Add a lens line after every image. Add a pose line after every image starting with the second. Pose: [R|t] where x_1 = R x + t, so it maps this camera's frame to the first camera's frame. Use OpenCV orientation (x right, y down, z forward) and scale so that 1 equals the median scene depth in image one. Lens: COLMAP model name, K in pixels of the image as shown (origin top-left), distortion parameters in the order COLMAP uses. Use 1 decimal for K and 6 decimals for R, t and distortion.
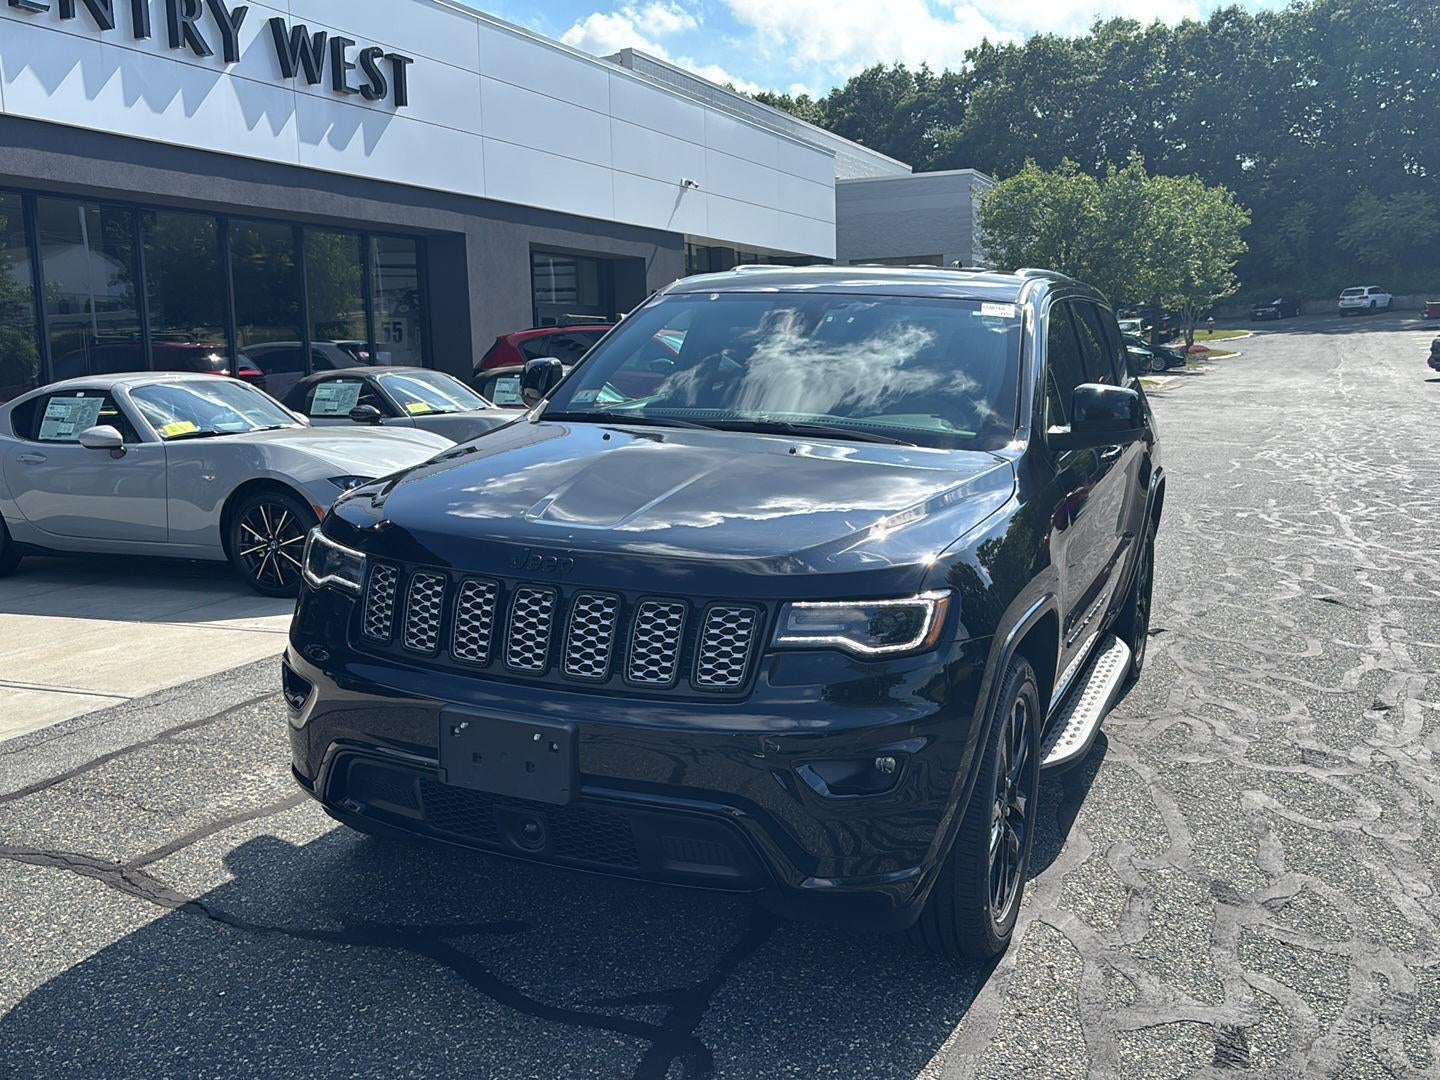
lens RADIAL K [[1385.2, 0, 726.3], [0, 1385.2, 539.2], [0, 0, 1]] dist [0.014412, 0.000000]
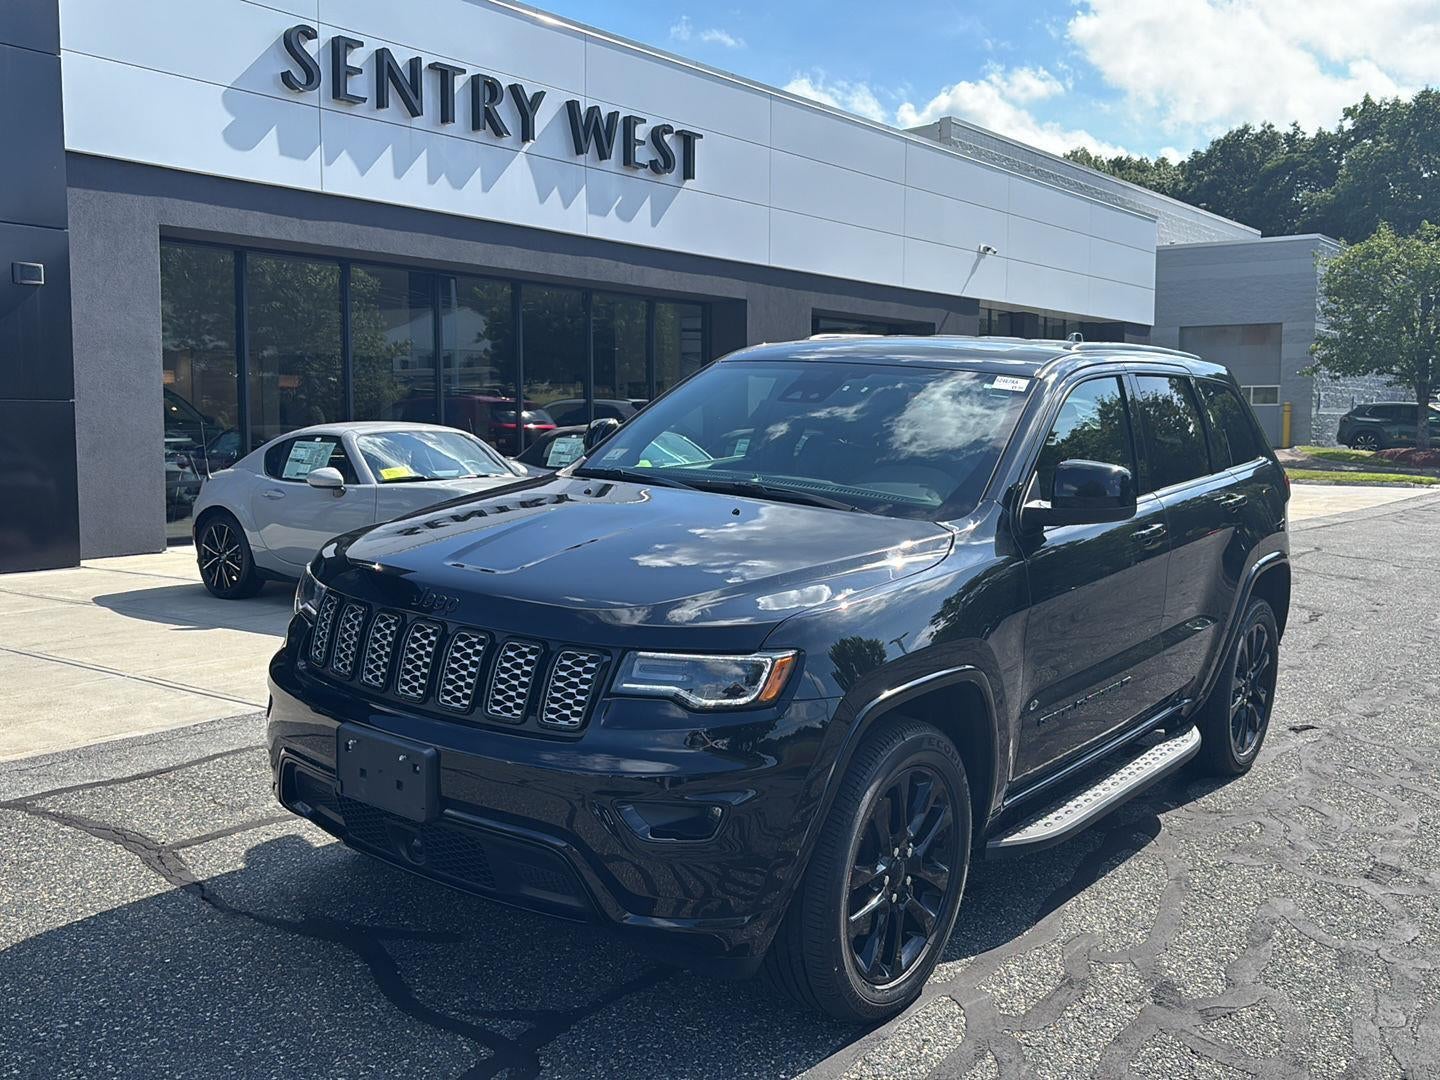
lens RADIAL K [[1385.2, 0, 728.0], [0, 1385.2, 546.8], [0, 0, 1]] dist [0.014412, 0.000000]
pose [[0.968667, 0.050983, -0.243073, 0.085961], [-0.060531, 0.997654, -0.031968, -0.001132], [0.240873, 0.045680, 0.969481, -0.003760]]
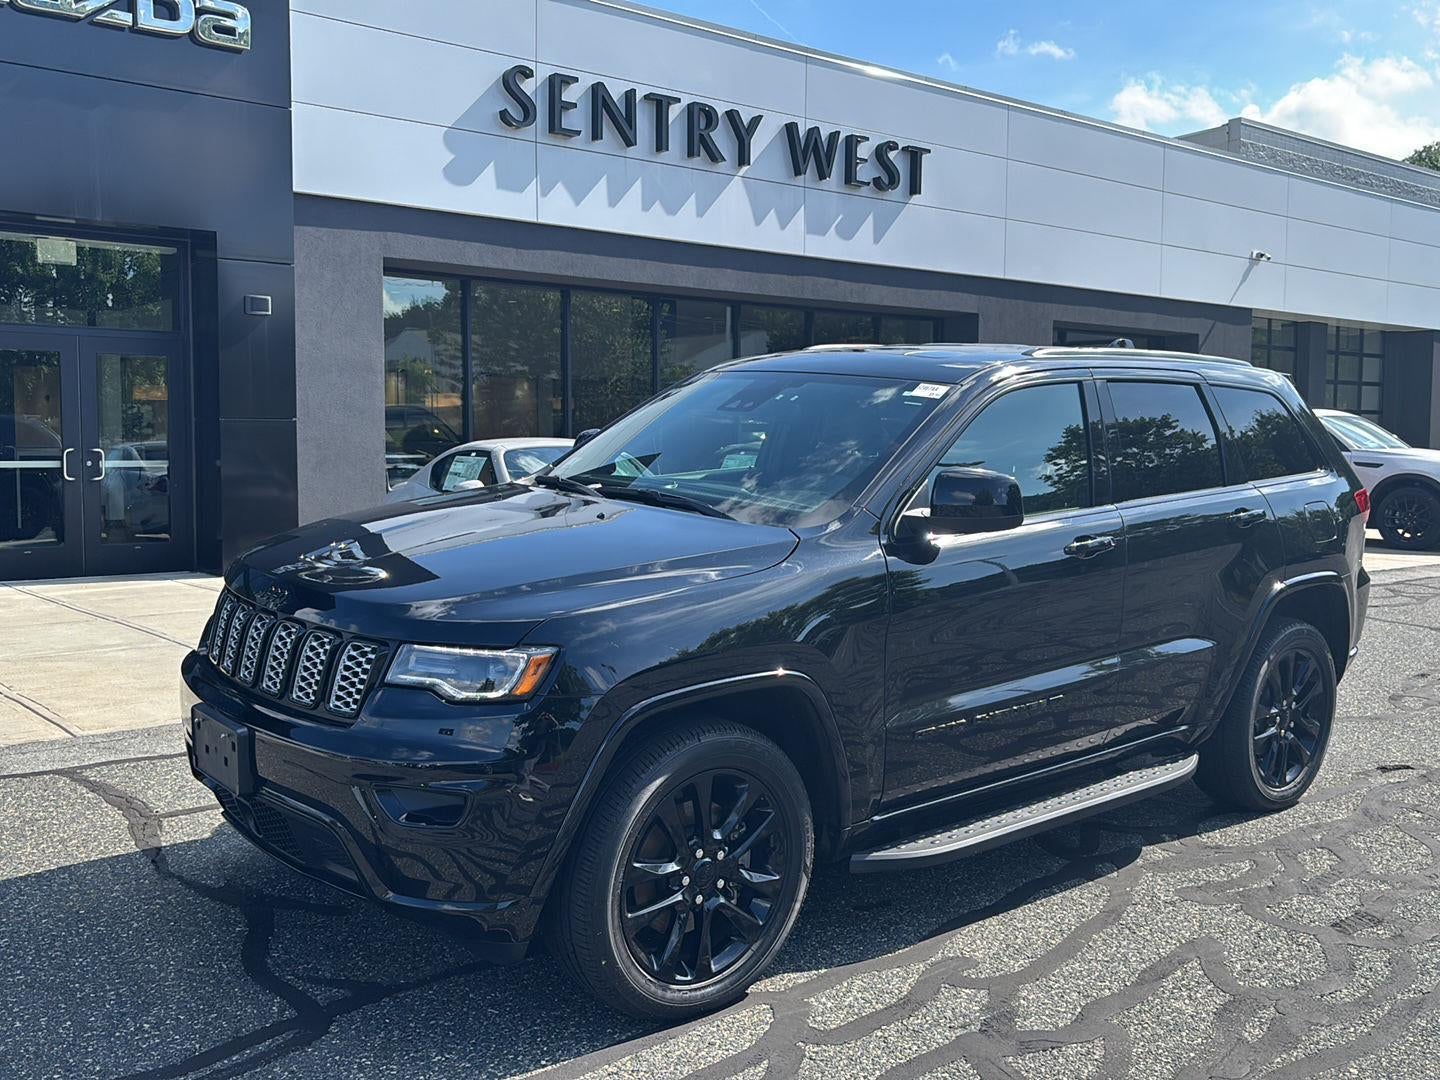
lens RADIAL K [[1385.2, 0, 738.3], [0, 1385.2, 555.8], [0, 0, 1]] dist [0.014412, 0.000000]
pose [[0.889429, 0.064012, -0.452568, 0.182383], [-0.083861, 0.996191, -0.023908, -0.004857], [0.449314, 0.059217, 0.891409, 0.027297]]
